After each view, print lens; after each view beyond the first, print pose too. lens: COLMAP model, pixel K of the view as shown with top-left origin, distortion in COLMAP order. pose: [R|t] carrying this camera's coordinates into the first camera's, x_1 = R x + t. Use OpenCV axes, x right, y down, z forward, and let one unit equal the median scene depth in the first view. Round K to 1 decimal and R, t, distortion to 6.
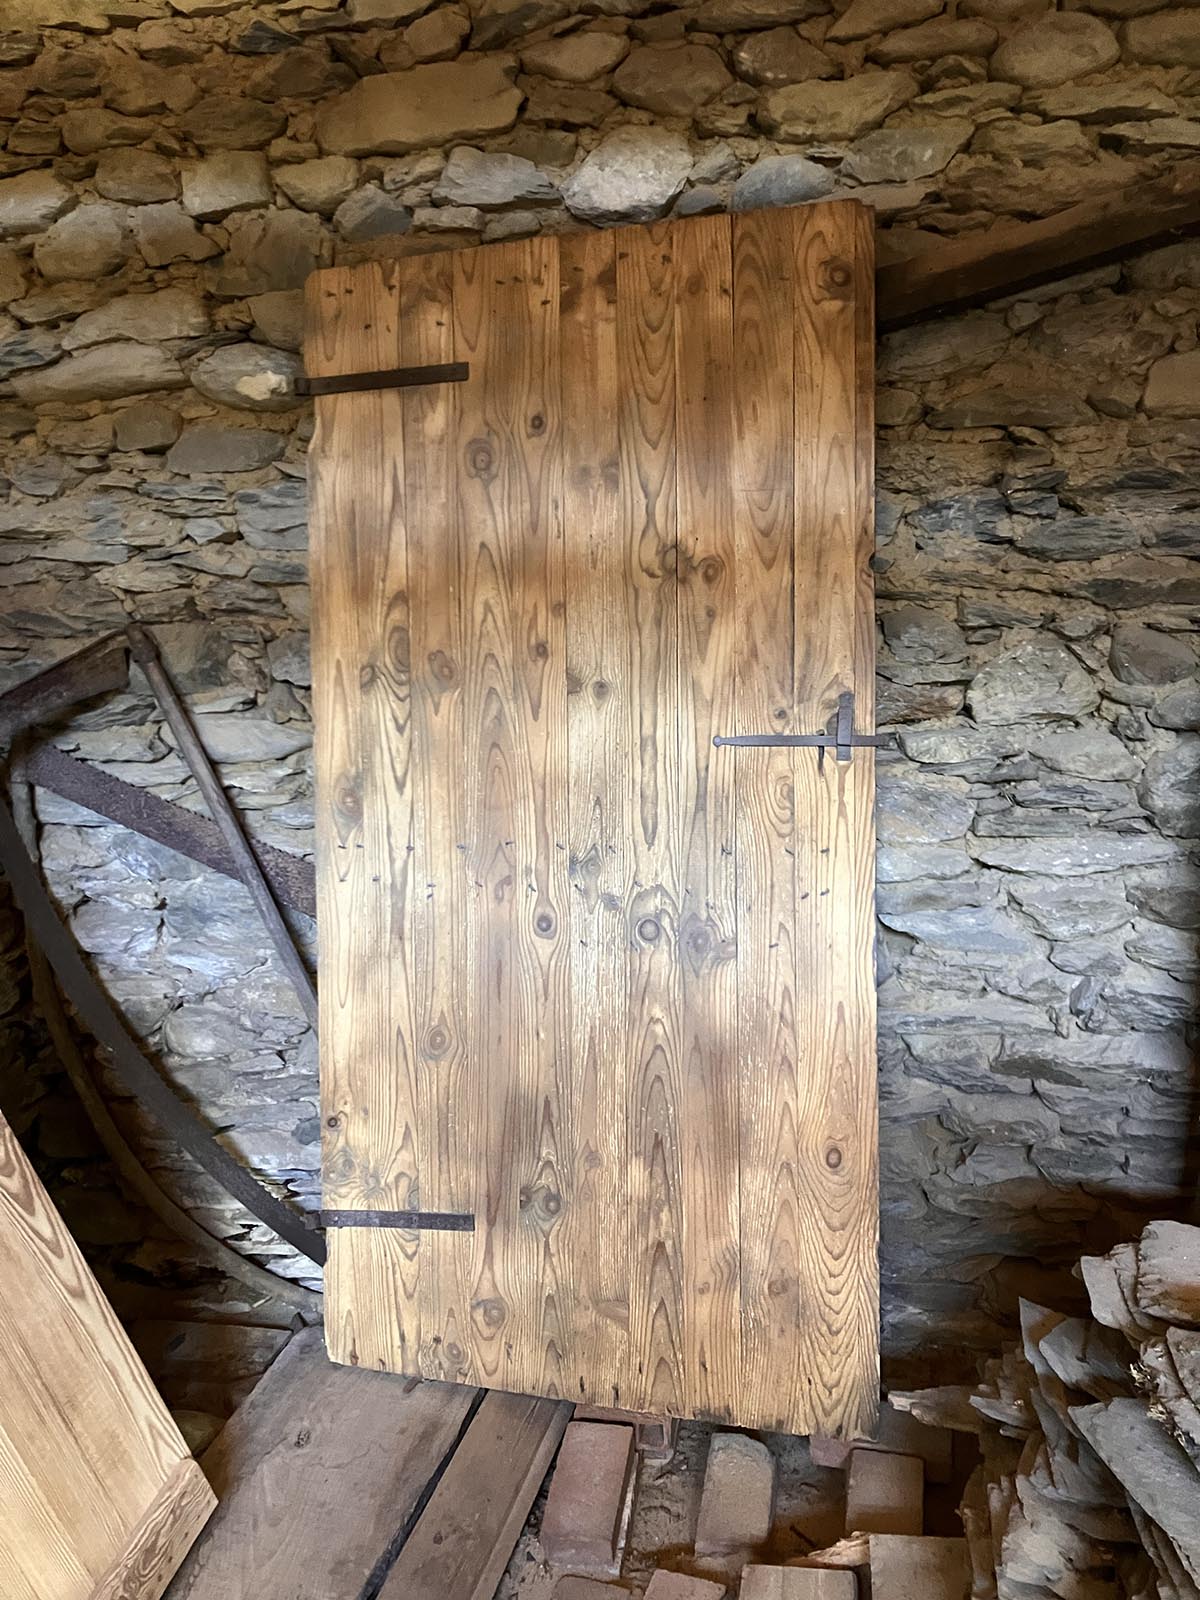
lens RADIAL K [[1309.5, 0, 601.6], [0, 1309.5, 787.7], [0, 0, 1]] dist [0.008279, 0.010291]
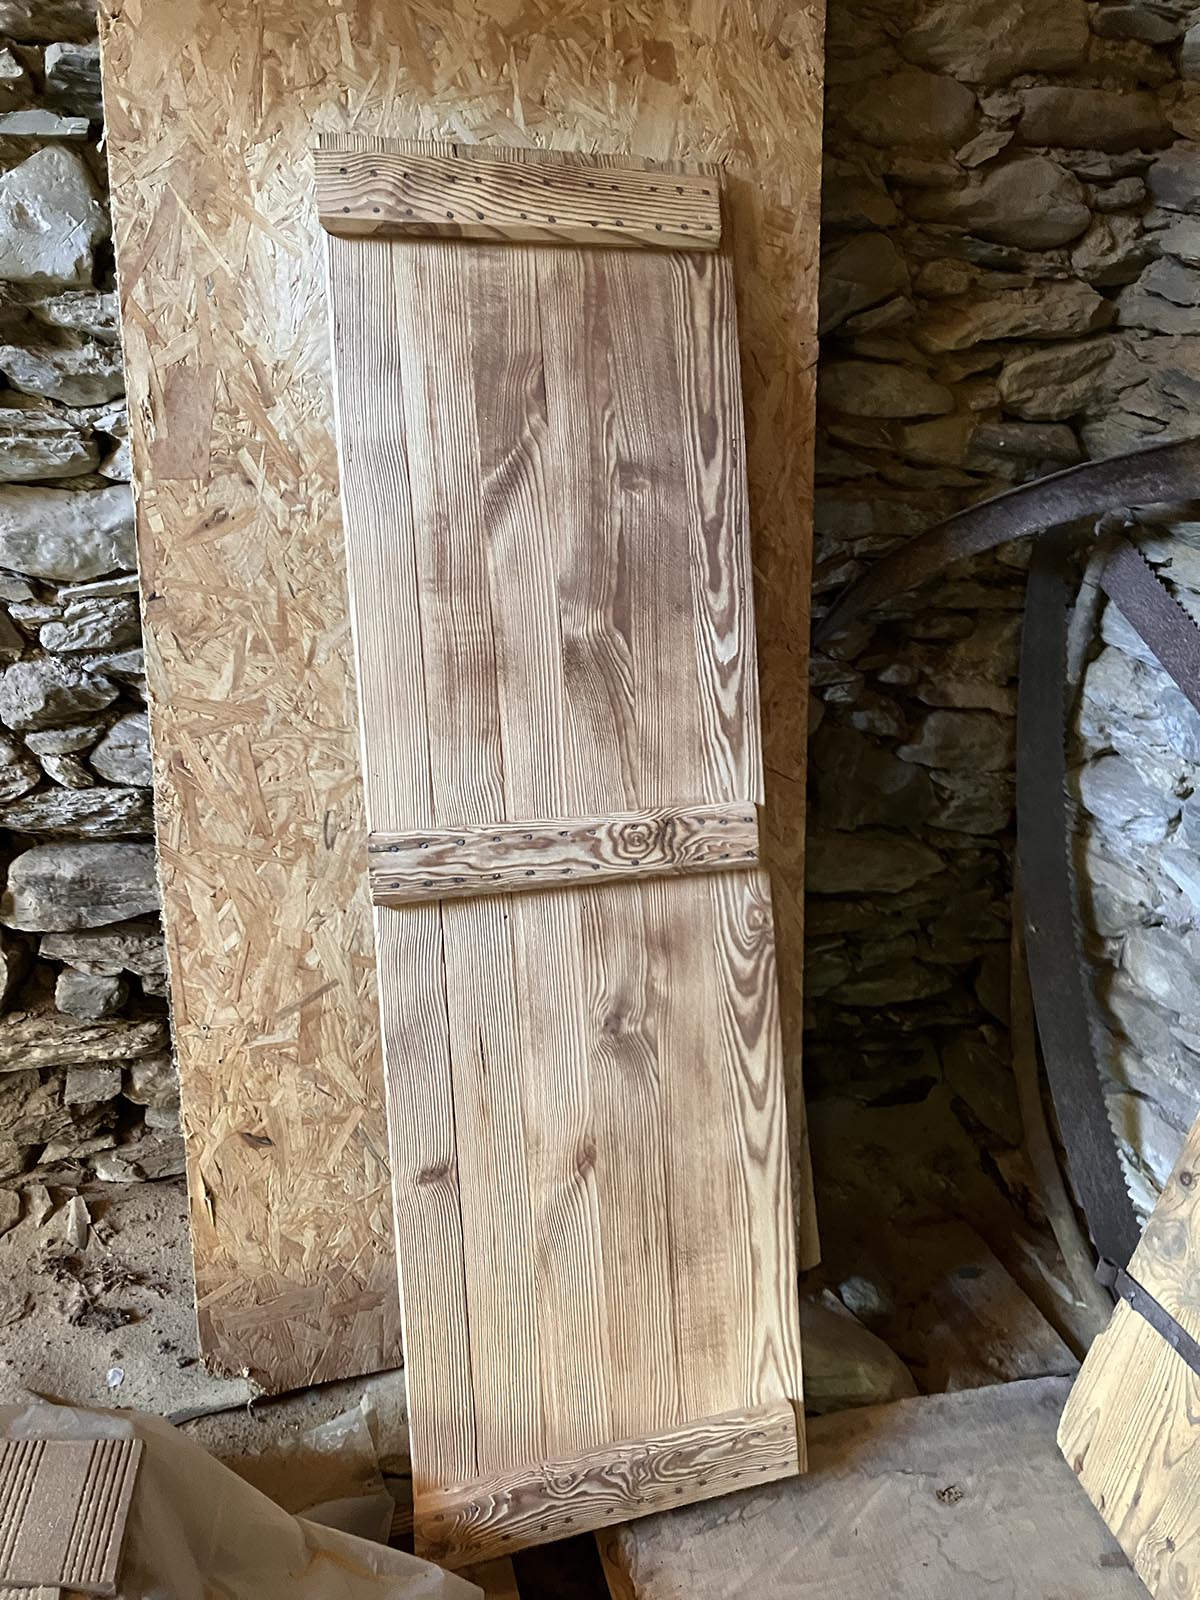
lens RADIAL K [[1309.5, 0, 601.6], [0, 1309.5, 787.7], [0, 0, 1]] dist [0.008279, 0.010291]
pose [[0.495094, 0.406799, -0.767722, 0.078799], [-0.292064, 0.910120, 0.293905, -0.039579], [0.818279, 0.078714, 0.569406, 0.302236]]
